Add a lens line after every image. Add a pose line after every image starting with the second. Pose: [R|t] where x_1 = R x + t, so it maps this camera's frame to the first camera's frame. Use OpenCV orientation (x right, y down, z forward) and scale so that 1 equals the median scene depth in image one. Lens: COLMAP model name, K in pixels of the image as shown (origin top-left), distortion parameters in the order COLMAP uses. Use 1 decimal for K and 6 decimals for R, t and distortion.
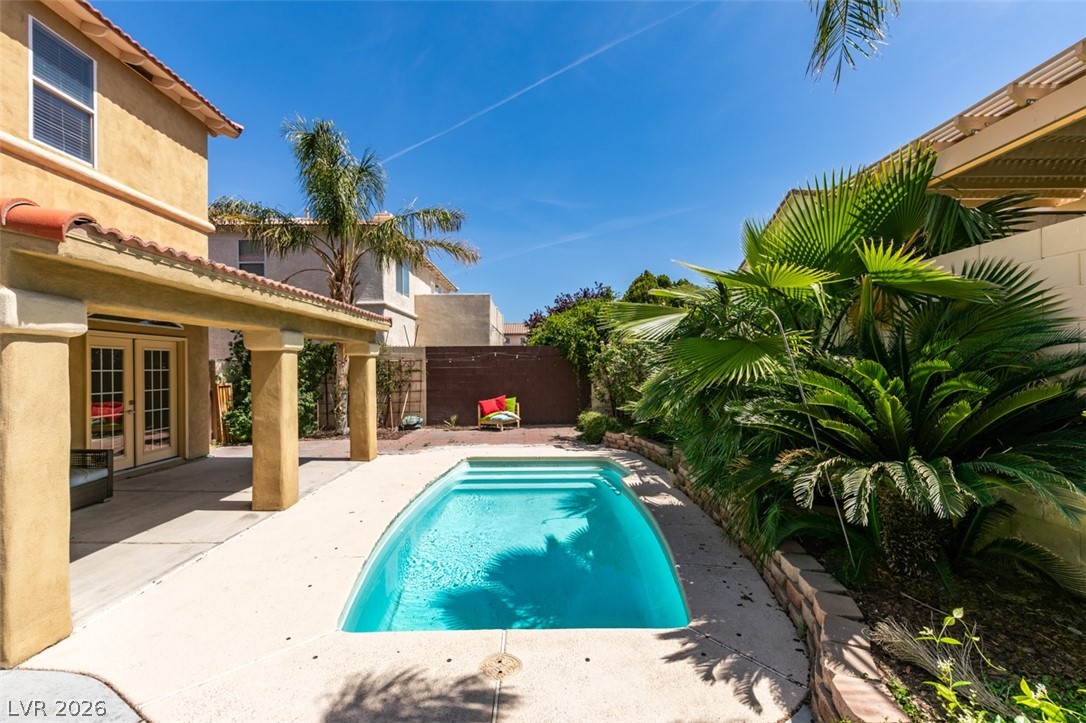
lens RADIAL K [[475.3, 0, 537.2], [0, 475.3, 365.1], [0, 0, 1]] dist [-0.000094, 0.001362]
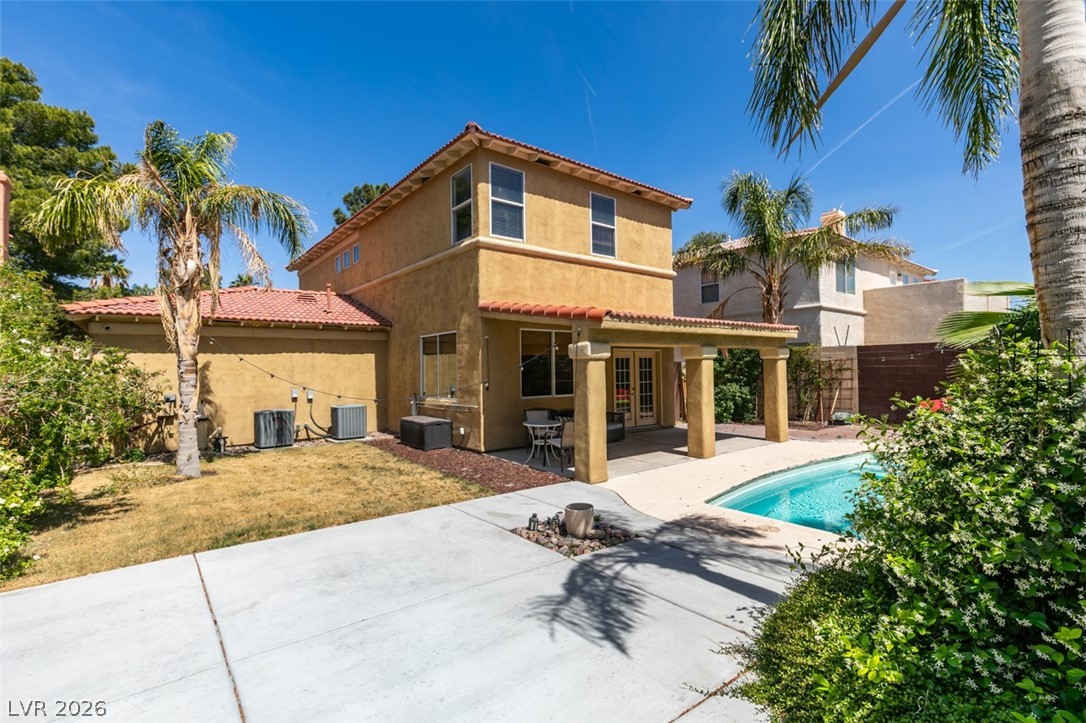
lens RADIAL K [[475.3, 0, 537.2], [0, 475.3, 365.1], [0, 0, 1]] dist [-0.000094, 0.001362]
pose [[0.599766, -0.006581, -0.800148, 0.262316], [0.012921, 0.999915, 0.001460, -0.011695], [0.800071, -0.011214, 0.599800, -0.256094]]
